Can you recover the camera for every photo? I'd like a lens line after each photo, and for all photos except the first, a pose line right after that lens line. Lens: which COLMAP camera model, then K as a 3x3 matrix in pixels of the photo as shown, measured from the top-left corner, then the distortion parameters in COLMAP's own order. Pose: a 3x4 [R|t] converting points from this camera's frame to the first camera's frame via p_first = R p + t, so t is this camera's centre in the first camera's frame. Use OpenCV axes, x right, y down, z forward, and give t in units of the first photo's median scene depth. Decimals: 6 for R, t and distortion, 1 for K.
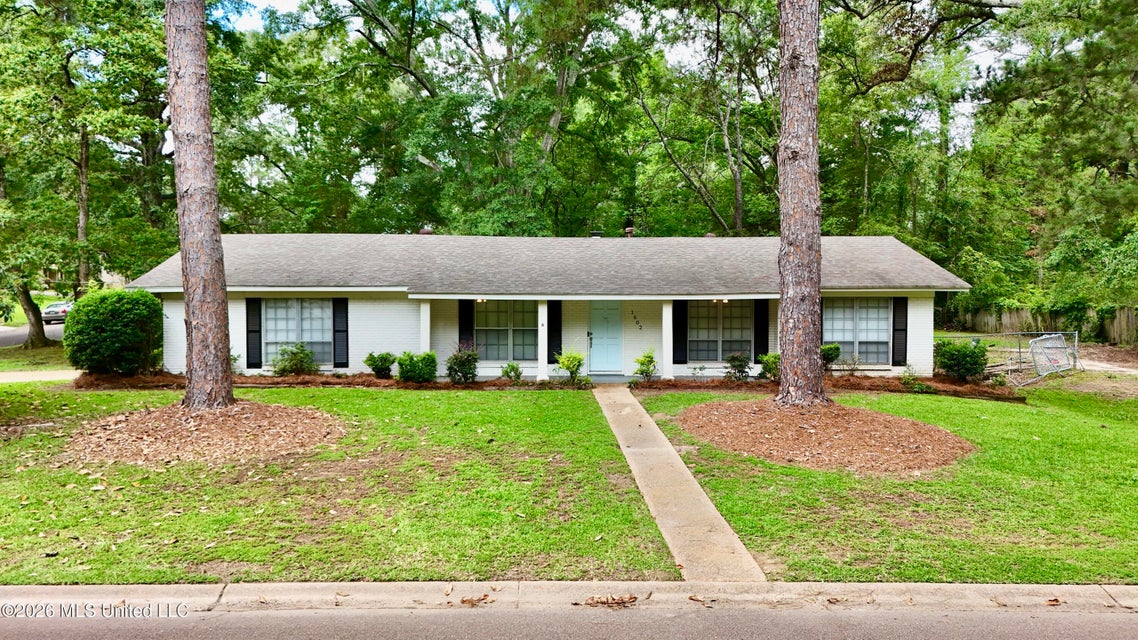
lens RADIAL K [[840.7, 0, 568.2], [0, 840.7, 316.6], [0, 0, 1]] dist [0.044173, -0.021095]
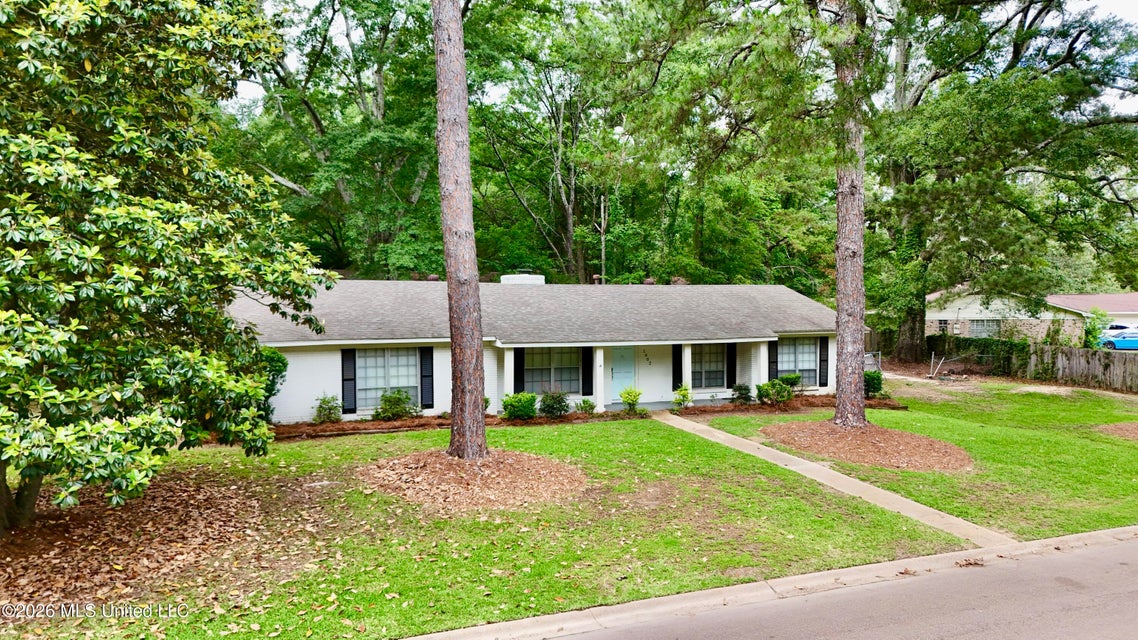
lens RADIAL K [[840.7, 0, 571.4], [0, 840.7, 314.5], [0, 0, 1]] dist [0.044173, -0.021095]
pose [[0.921560, -0.007438, 0.388166, -0.548729], [0.005715, 0.999968, 0.005594, -0.072993], [-0.388195, -0.002937, 0.921573, -0.110201]]
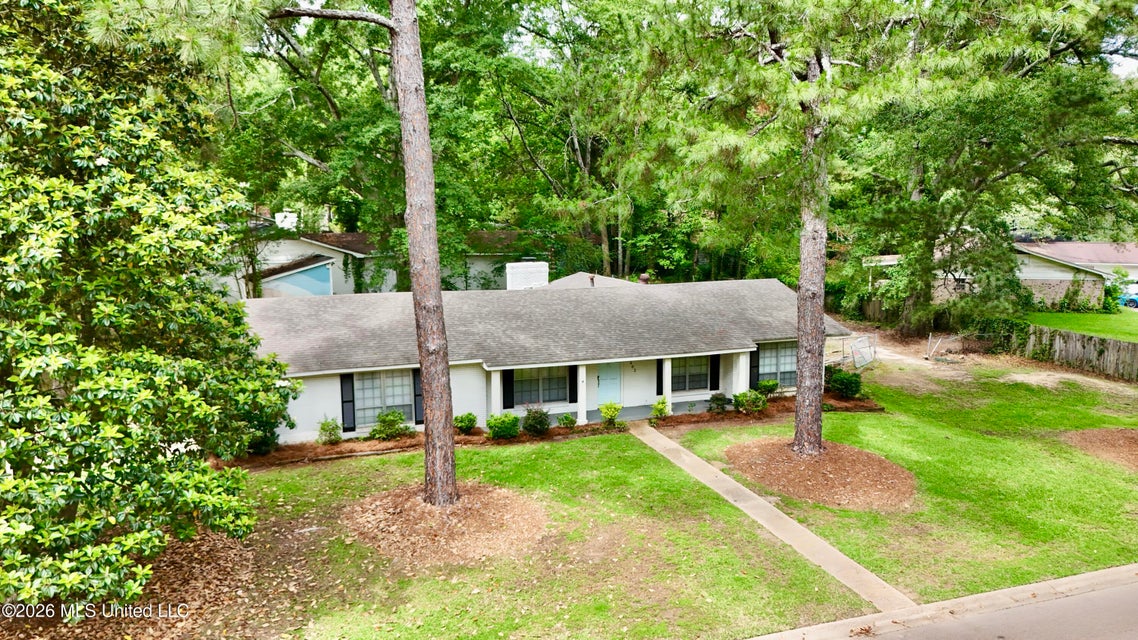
lens RADIAL K [[840.7, 0, 570.2], [0, 840.7, 316.6], [0, 0, 1]] dist [0.044173, -0.021095]
pose [[0.942139, -0.046913, 0.331923, -0.484073], [0.007374, 0.992820, 0.119393, -0.250280], [-0.335141, -0.110037, 0.935720, -0.210241]]
